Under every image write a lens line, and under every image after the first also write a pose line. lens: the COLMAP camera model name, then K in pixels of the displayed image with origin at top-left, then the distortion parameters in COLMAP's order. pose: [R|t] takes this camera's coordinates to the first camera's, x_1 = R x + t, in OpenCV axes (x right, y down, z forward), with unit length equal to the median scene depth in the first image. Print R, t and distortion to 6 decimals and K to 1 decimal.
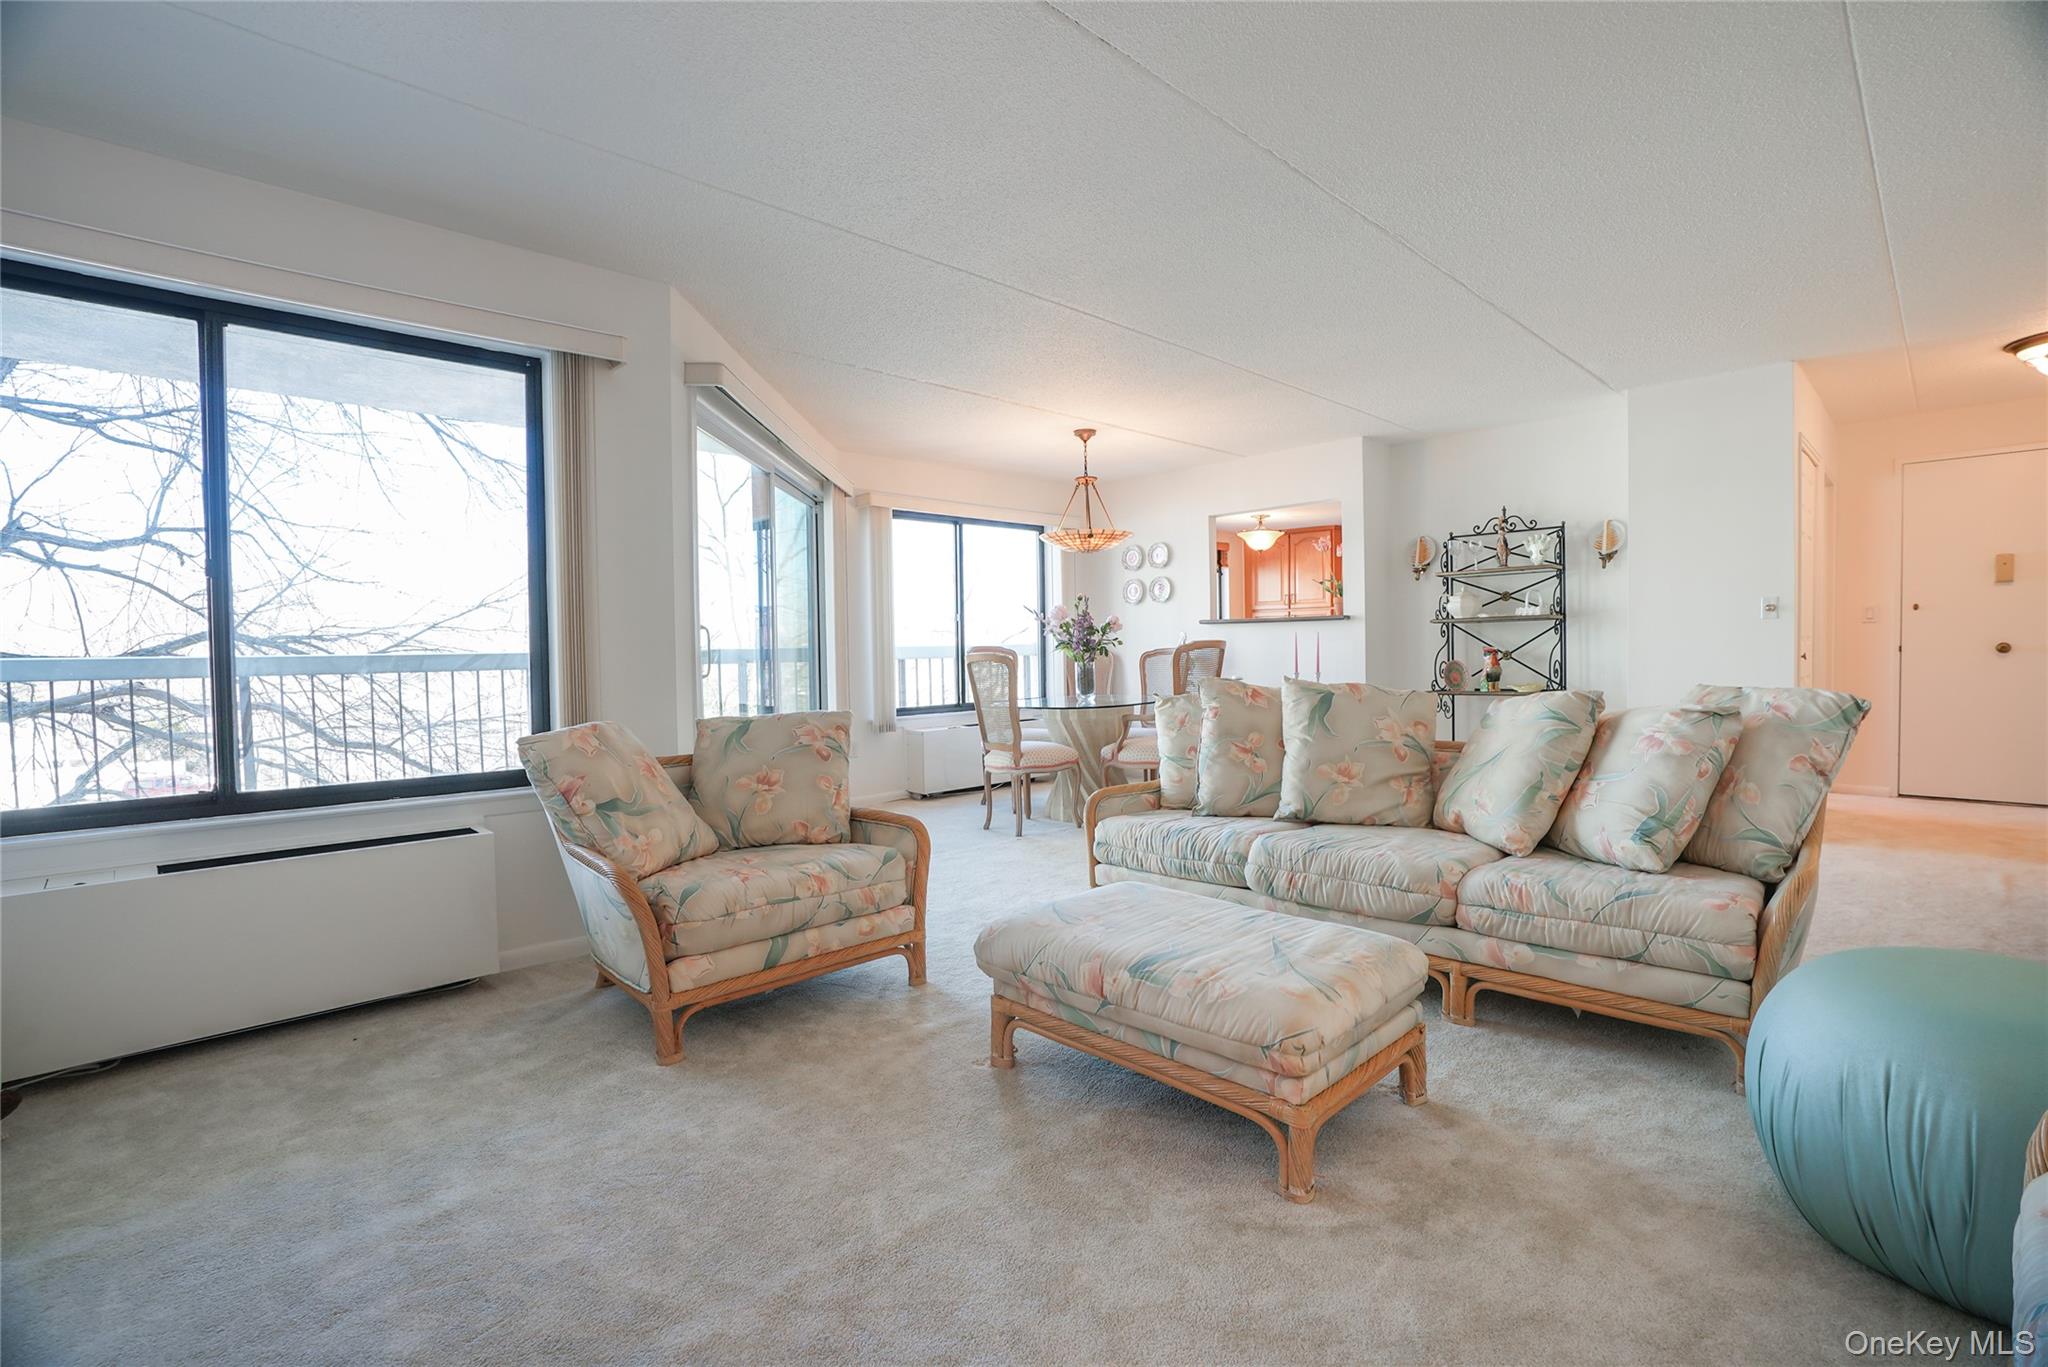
lens RADIAL K [[946.4, 0, 1061.9], [0, 946.4, 665.6], [0, 0, 1]] dist [-0.055767, 0.015238]
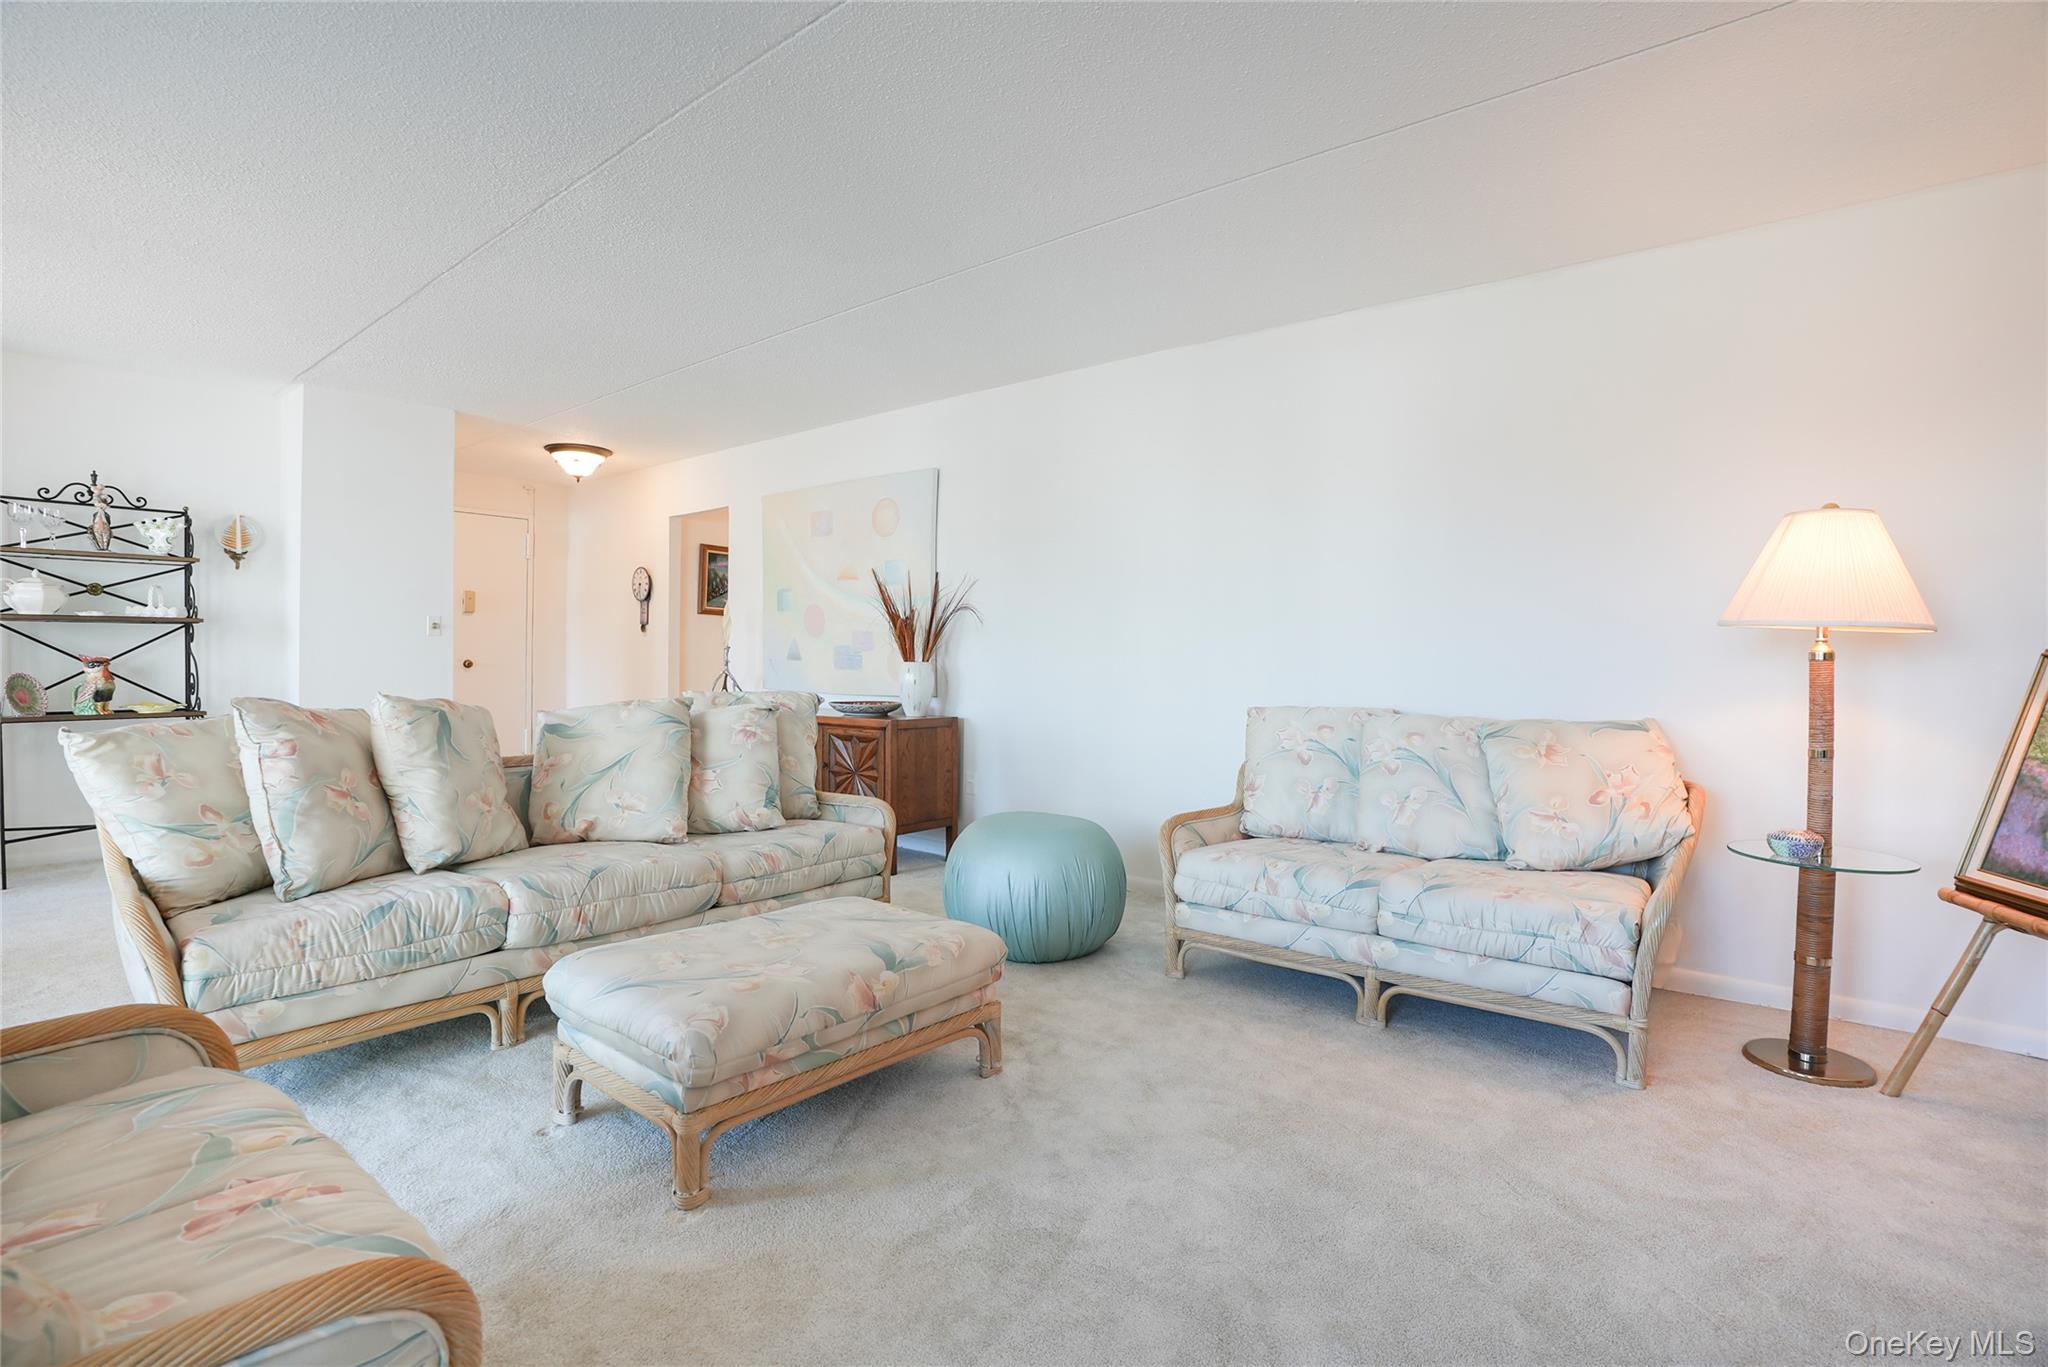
lens RADIAL K [[946.4, 0, 1024.2], [0, 946.4, 680.1], [0, 0, 1]] dist [-0.055767, 0.015238]
pose [[-0.060614, -0.005293, 0.998147, -0.315578], [0.006591, 0.999962, 0.005703, 0.000571], [-0.998140, 0.006925, -0.060577, 0.297305]]
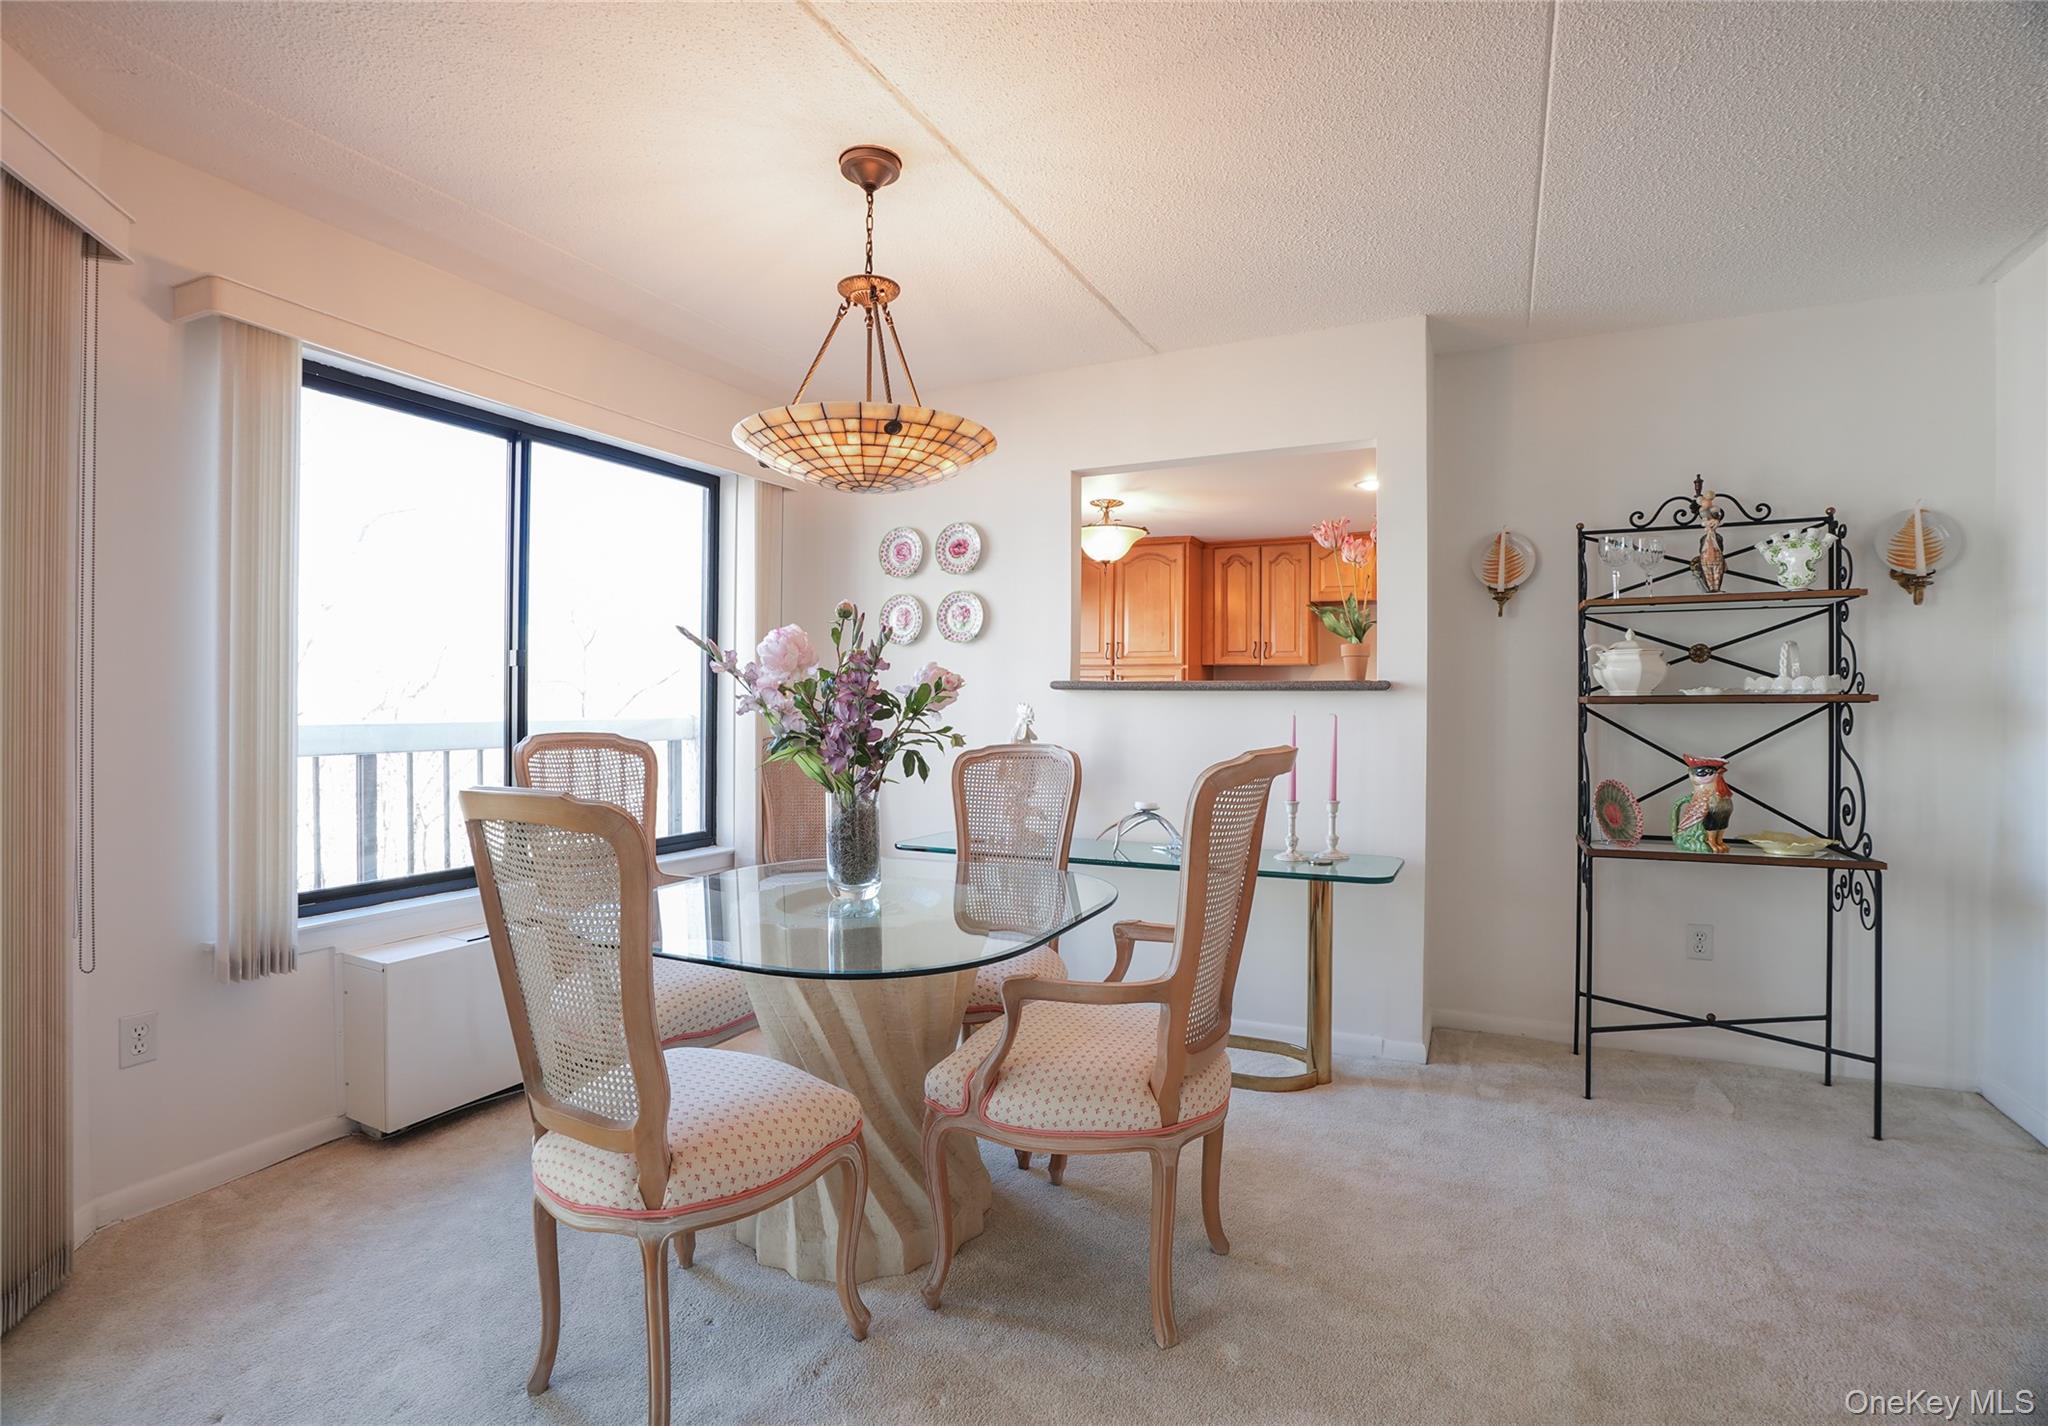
lens RADIAL K [[999.3, 0, 1014.9], [0, 999.3, 706.0], [0, 0, 1]] dist [-0.039318, 0.000533]
pose [[0.954325, 0.023235, 0.297865, -0.031637], [-0.017293, 0.999596, -0.022568, -0.028559], [-0.298269, 0.016387, 0.954341, 0.623883]]
